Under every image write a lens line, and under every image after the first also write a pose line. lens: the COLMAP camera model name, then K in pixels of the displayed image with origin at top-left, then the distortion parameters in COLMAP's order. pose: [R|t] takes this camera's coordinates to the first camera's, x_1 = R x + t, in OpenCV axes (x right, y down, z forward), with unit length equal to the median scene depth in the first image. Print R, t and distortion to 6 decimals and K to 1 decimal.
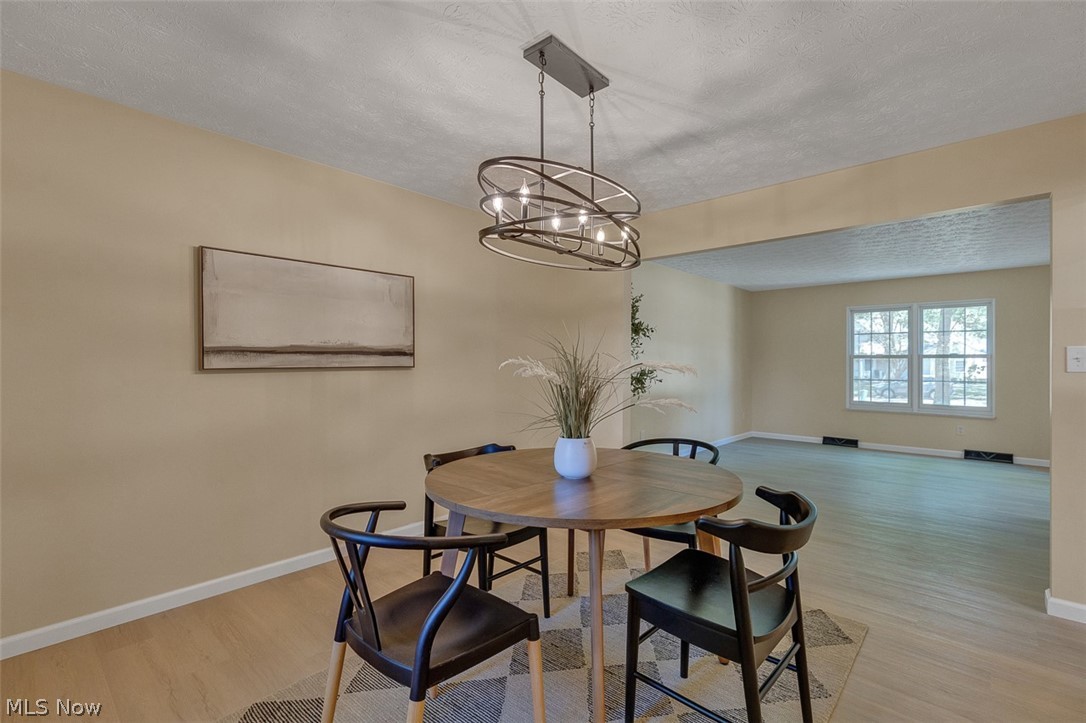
lens RADIAL K [[494.6, 0, 541.2], [0, 494.6, 359.0], [0, 0, 1]] dist [0.007213, -0.001770]
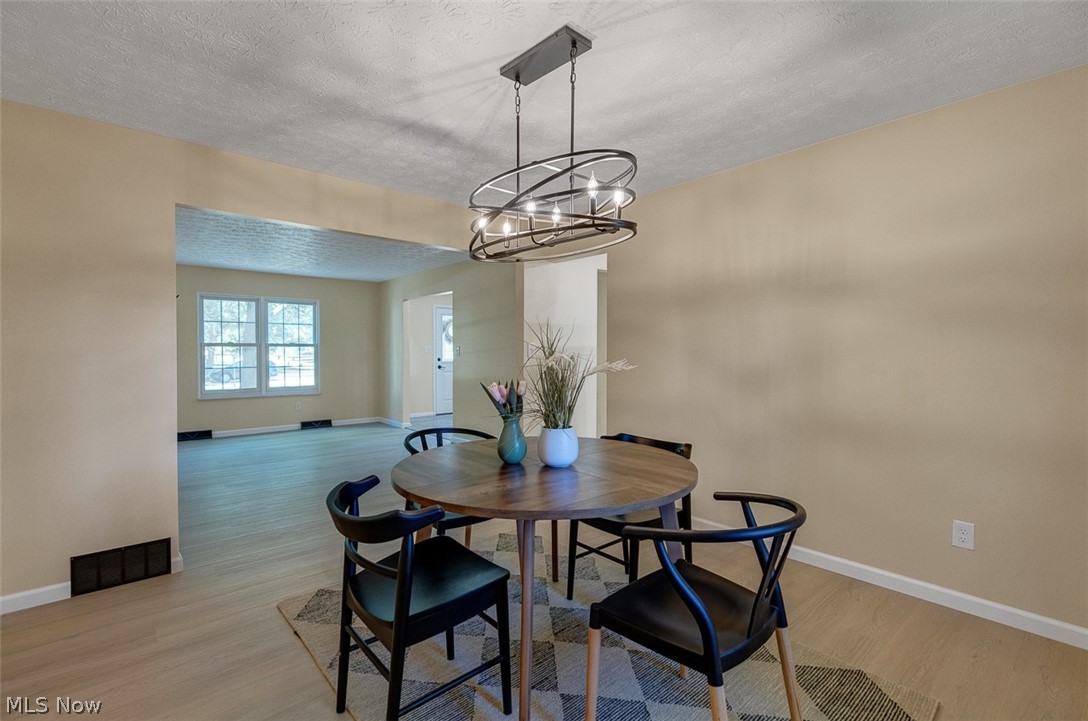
lens RADIAL K [[495.5, 0, 548.5], [0, 495.5, 357.8], [0, 0, 1]] dist [0.007213, -0.001770]
pose [[0.101565, -0.020038, 0.994627, -0.276338], [-0.005537, 0.999770, 0.020707, -0.002845], [-0.994814, -0.007610, 0.101431, 0.260787]]
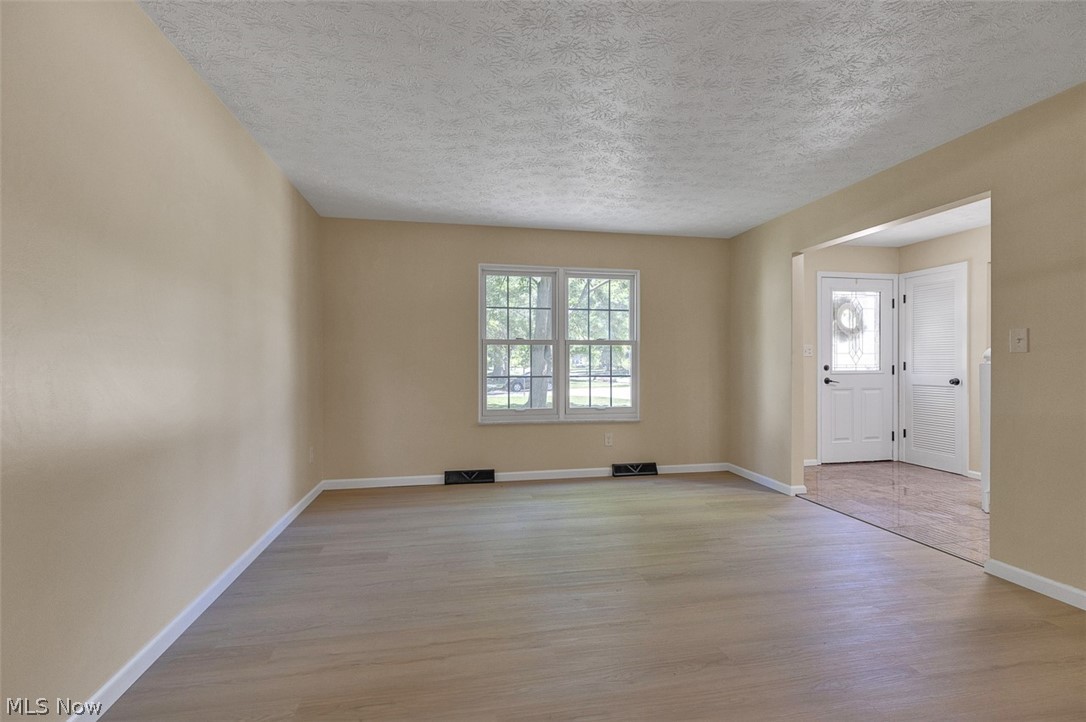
lens RADIAL K [[494.6, 0, 540.1], [0, 494.6, 360.1], [0, 0, 1]] dist [0.007213, -0.001770]
pose [[0.593358, -0.000900, 0.804938, 0.164244], [-0.001627, 0.999996, 0.002318, 0.019195], [-0.804937, -0.002685, 0.593354, 0.604691]]
